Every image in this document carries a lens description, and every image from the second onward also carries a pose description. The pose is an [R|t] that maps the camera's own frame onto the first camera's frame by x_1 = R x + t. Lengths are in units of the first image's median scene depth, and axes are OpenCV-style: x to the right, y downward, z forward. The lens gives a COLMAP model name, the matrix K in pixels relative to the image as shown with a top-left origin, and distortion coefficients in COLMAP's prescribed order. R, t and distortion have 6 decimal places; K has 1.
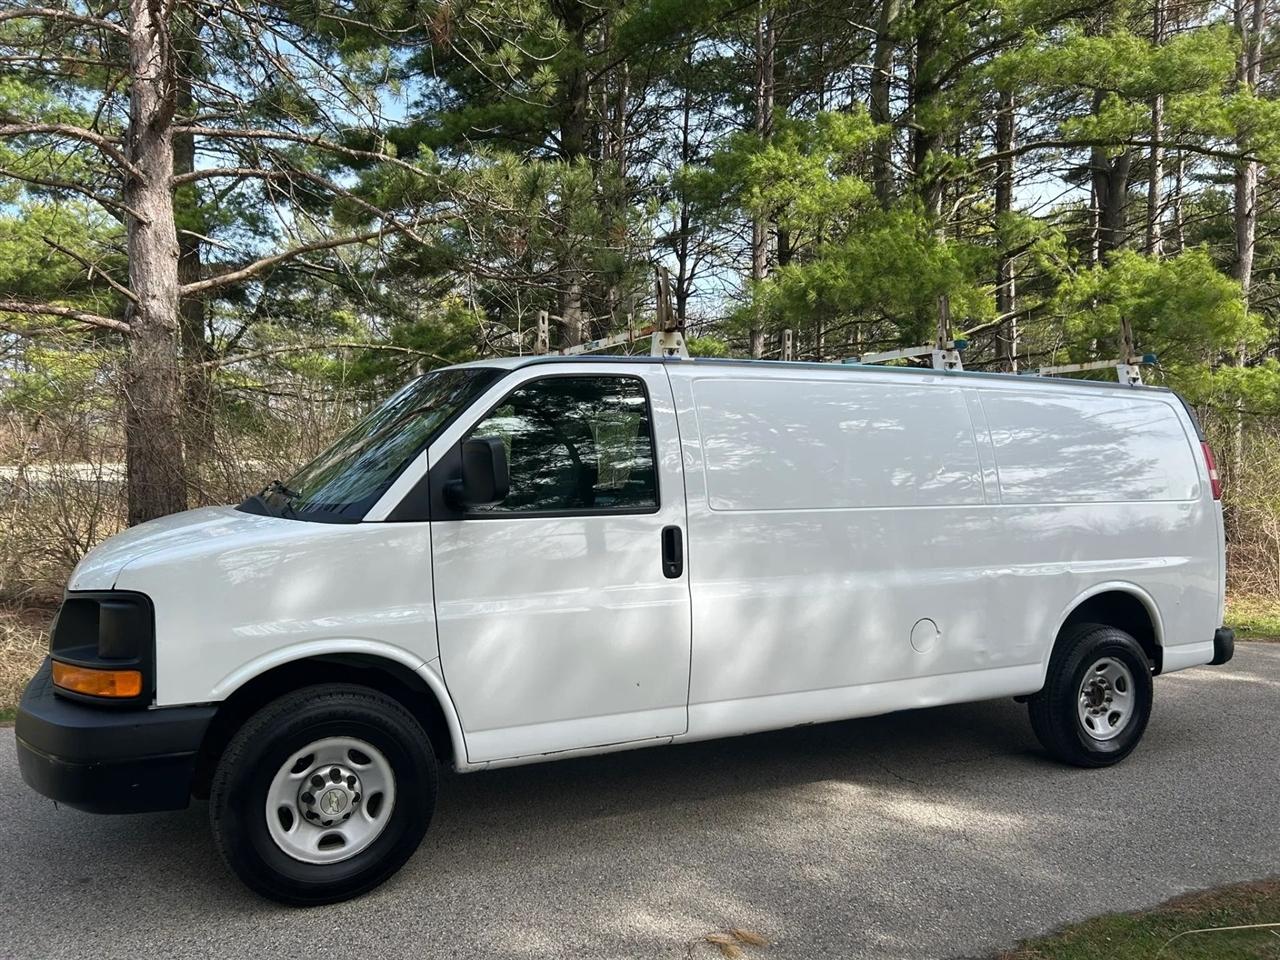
lens RADIAL K [[972.9, 0, 642.3], [0, 972.9, 477.0], [0, 0, 1]] dist [0.051080, -0.055652]
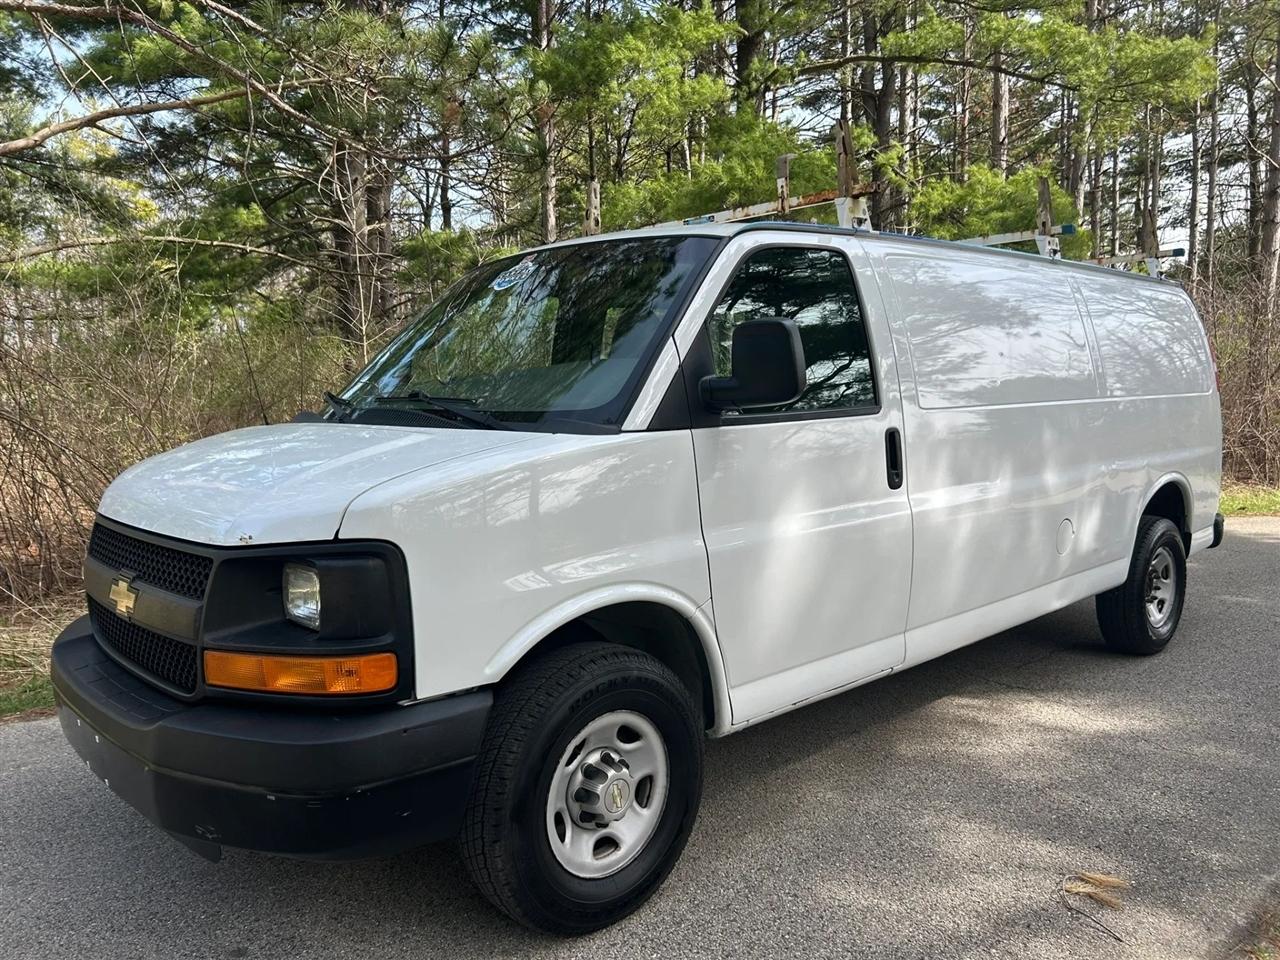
lens RADIAL K [[972.9, 0, 648.1], [0, 972.9, 480.4], [0, 0, 1]] dist [0.051080, -0.055652]
pose [[0.958053, -0.050500, 0.282107, -0.411963], [0.027974, 0.996131, 0.083313, 0.018660], [-0.285223, -0.071926, 0.955759, 0.233221]]
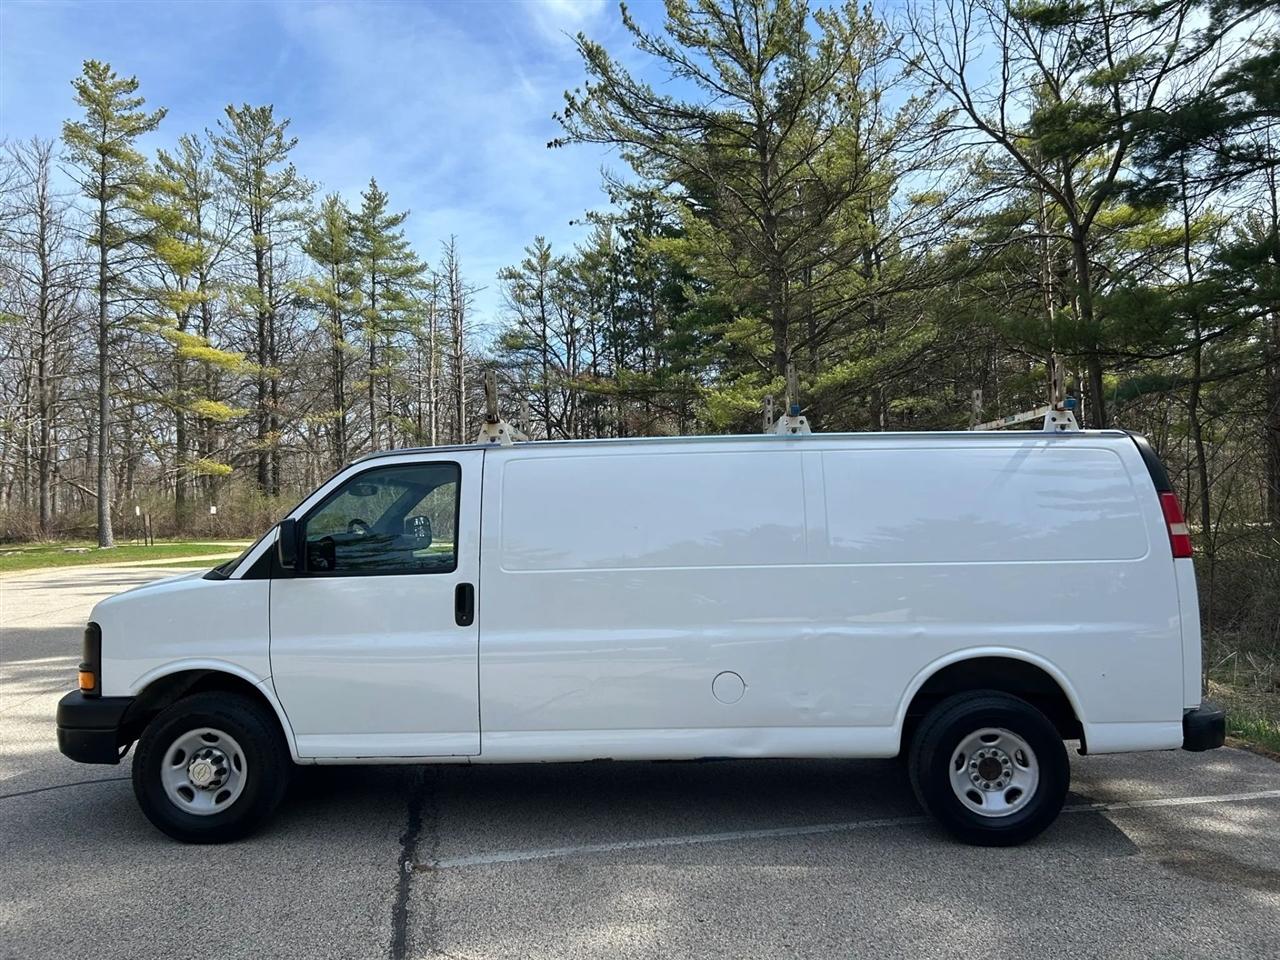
lens RADIAL K [[972.9, 0, 652.9], [0, 972.9, 477.6], [0, 0, 1]] dist [0.051080, -0.055652]
pose [[0.880599, -0.036348, -0.472465, 0.814929], [0.016814, 0.998823, -0.045505, -0.022767], [0.473563, 0.032128, 0.880174, 0.018246]]
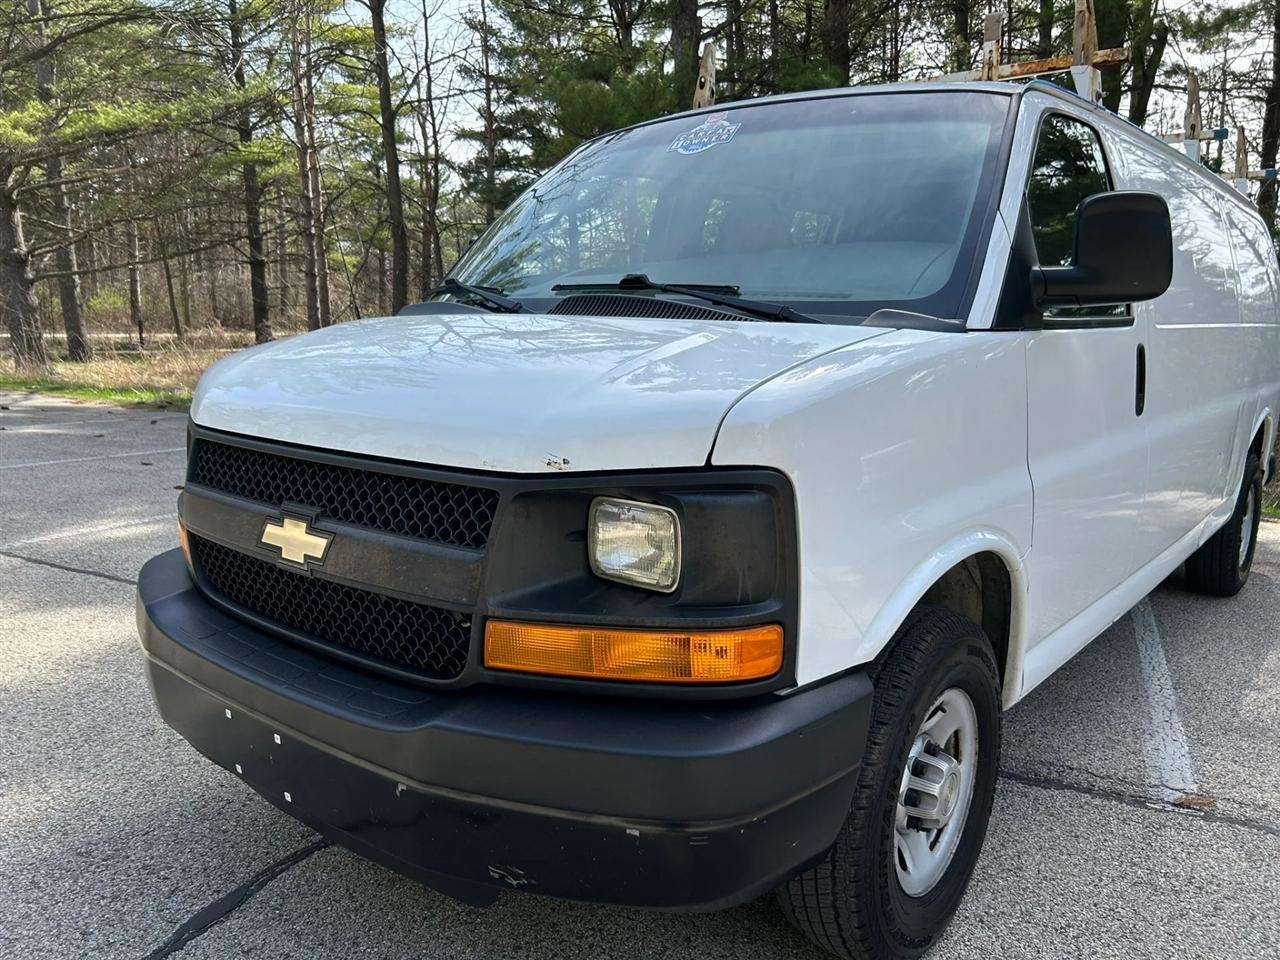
lens RADIAL K [[972.9, 0, 647.4], [0, 972.9, 478.7], [0, 0, 1]] dist [0.051080, -0.055652]
pose [[0.912806, -0.060115, 0.403945, -0.598972], [-0.002654, 0.988213, 0.153061, 0.038590], [-0.408385, -0.140787, 0.901887, 0.464036]]
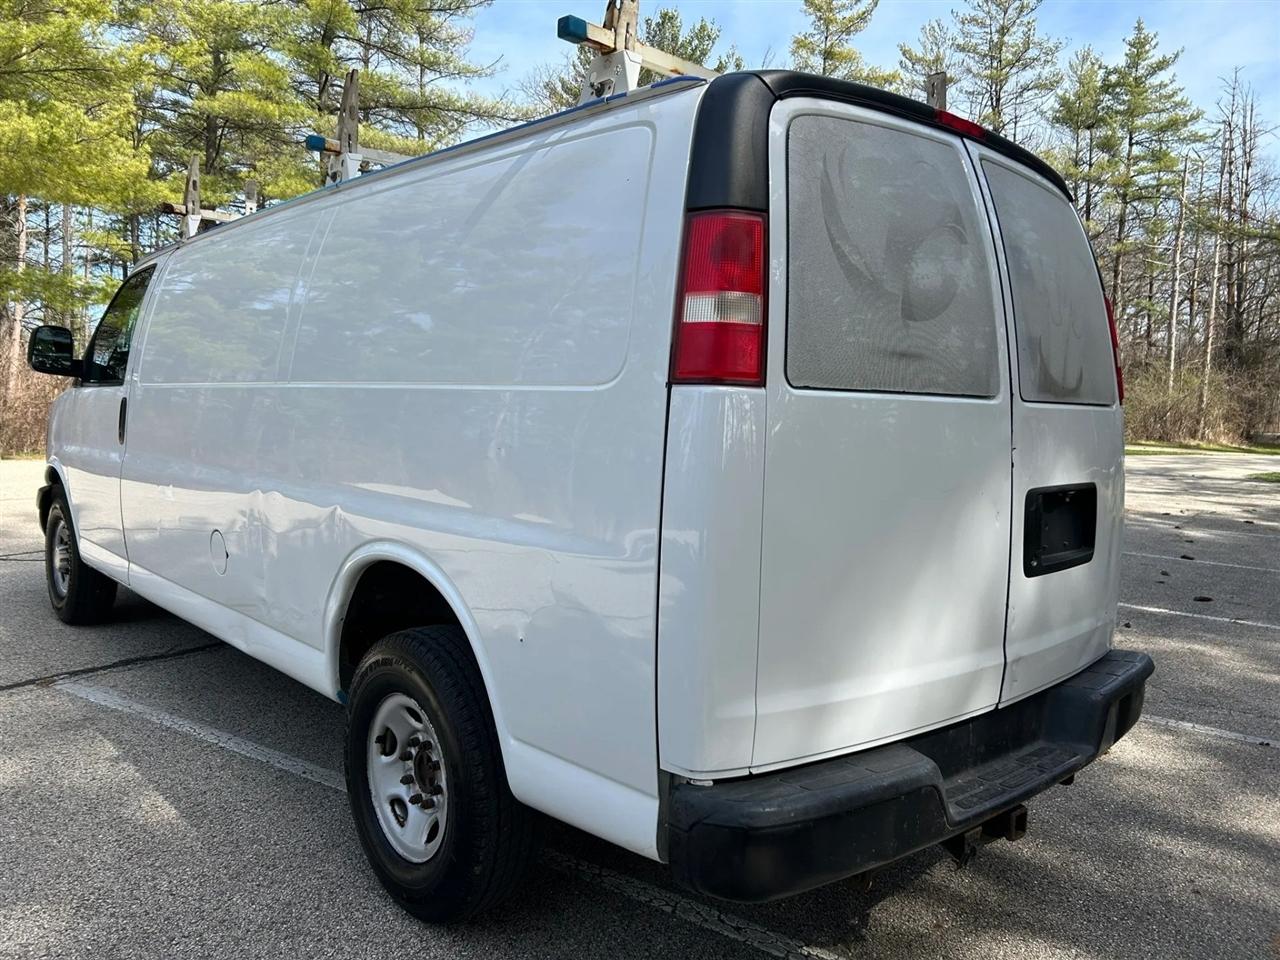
lens RADIAL K [[972.9, 0, 633.9], [0, 972.9, 468.3], [0, 0, 1]] dist [0.051080, -0.055652]
pose [[0.252253, 0.063526, -0.965574, 1.243125], [-0.037447, 0.997736, 0.055859, 0.046756], [0.966936, 0.022068, 0.254061, 1.254376]]
